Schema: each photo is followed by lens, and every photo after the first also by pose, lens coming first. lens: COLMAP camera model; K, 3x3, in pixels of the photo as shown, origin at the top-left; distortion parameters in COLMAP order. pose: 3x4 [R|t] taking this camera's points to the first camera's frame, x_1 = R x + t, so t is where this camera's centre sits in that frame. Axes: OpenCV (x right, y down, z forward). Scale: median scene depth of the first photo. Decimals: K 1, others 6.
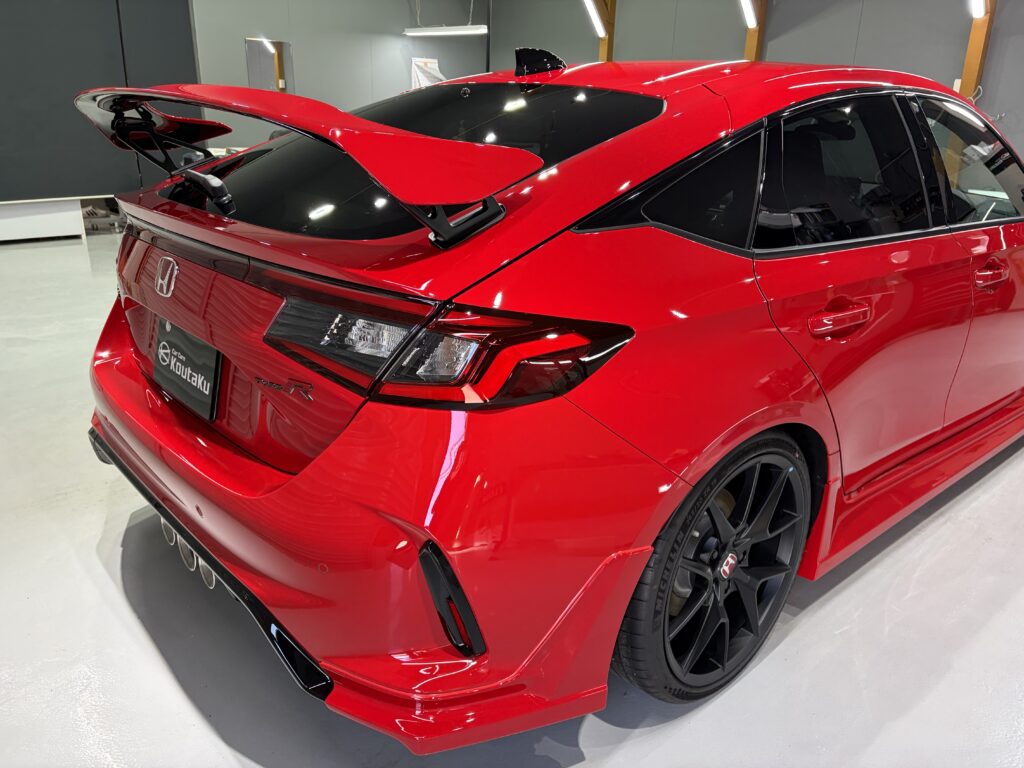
lens RADIAL K [[772.6, 0, 516.9], [0, 772.6, 379.7], [0, 0, 1]] dist [0.000202, -0.001558]
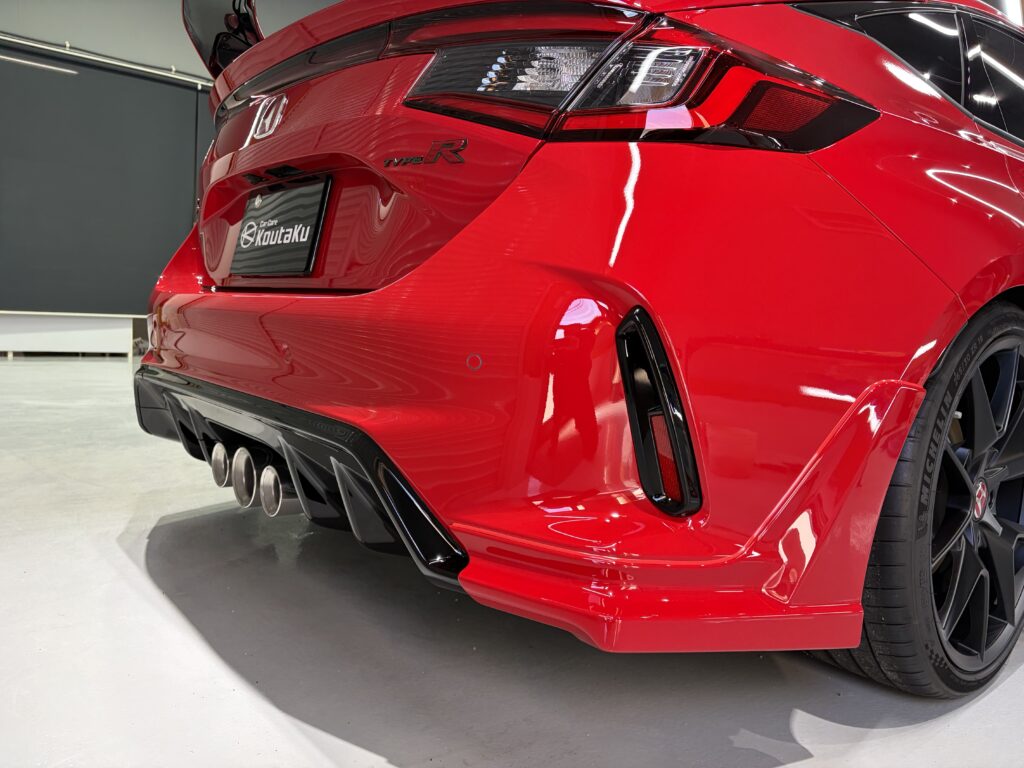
lens RADIAL K [[772.6, 0, 504.5], [0, 772.6, 384.8], [0, 0, 1]] dist [0.000202, -0.001558]
pose [[0.998670, 0.030240, -0.041761, -0.156933], [-0.039700, 0.967791, -0.248607, 0.357069], [0.032898, 0.249934, 0.967704, 0.269787]]
